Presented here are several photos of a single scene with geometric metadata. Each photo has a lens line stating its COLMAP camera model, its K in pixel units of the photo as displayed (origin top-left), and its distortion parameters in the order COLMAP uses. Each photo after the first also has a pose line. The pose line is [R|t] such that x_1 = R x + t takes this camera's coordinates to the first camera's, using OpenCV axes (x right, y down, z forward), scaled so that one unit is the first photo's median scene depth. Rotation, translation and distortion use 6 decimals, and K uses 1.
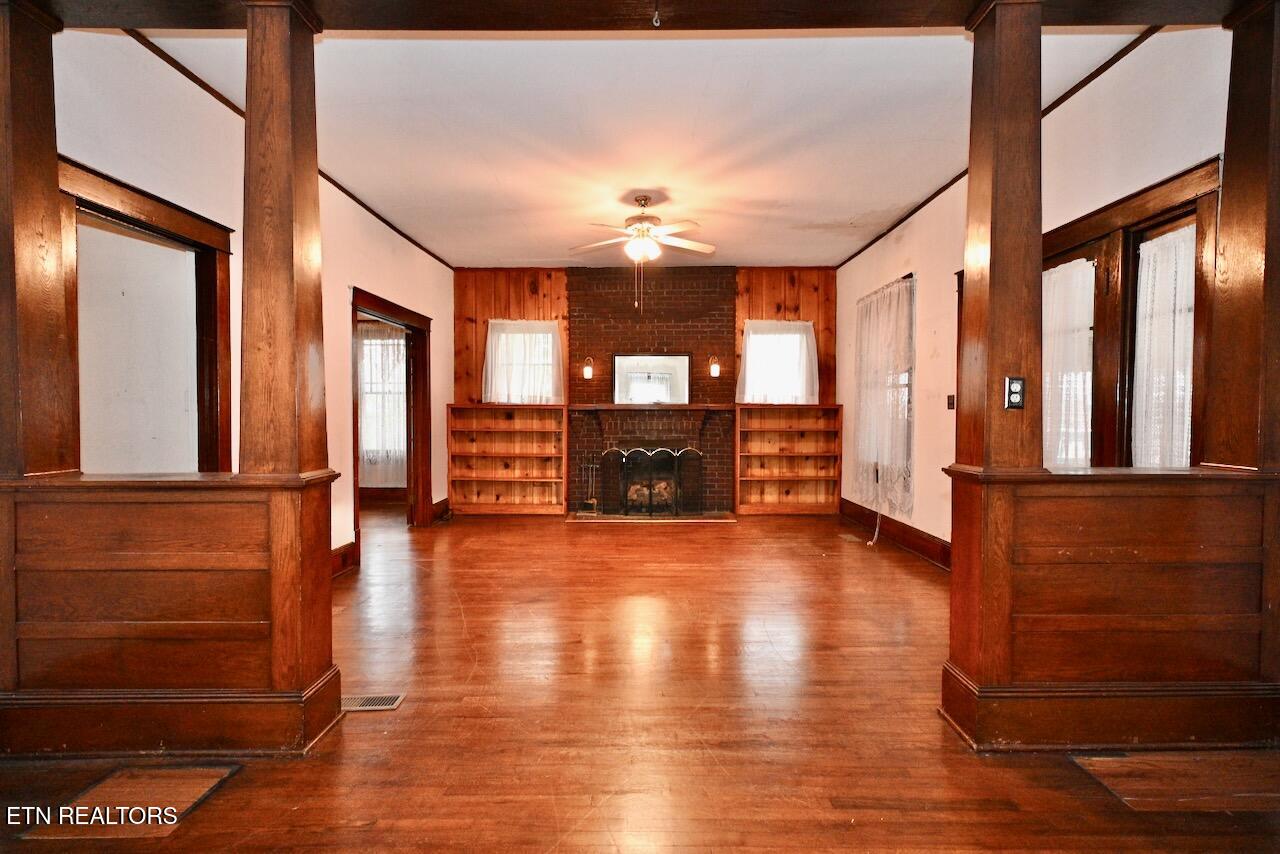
lens RADIAL K [[645.9, 0, 640.0], [0, 645.9, 427.0], [0, 0, 1]] dist [-0.002301, 0.000046]
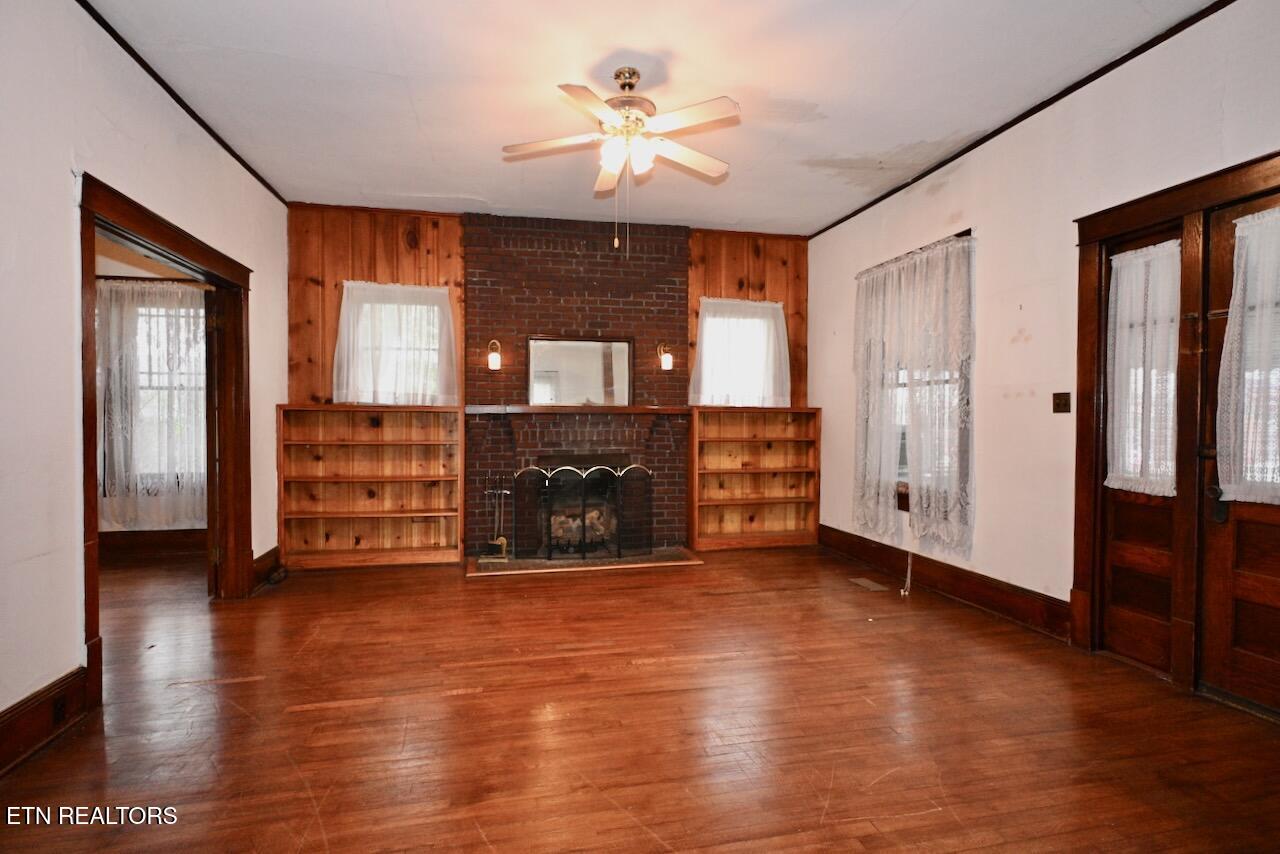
lens RADIAL K [[645.9, 0, 640.0], [0, 645.9, 427.0], [0, 0, 1]] dist [-0.002301, 0.000046]
pose [[0.973571, -0.003093, 0.228364, -0.085057], [0.004908, 0.999961, -0.007384, -0.005493], [-0.228332, 0.008309, 0.973548, 0.263485]]
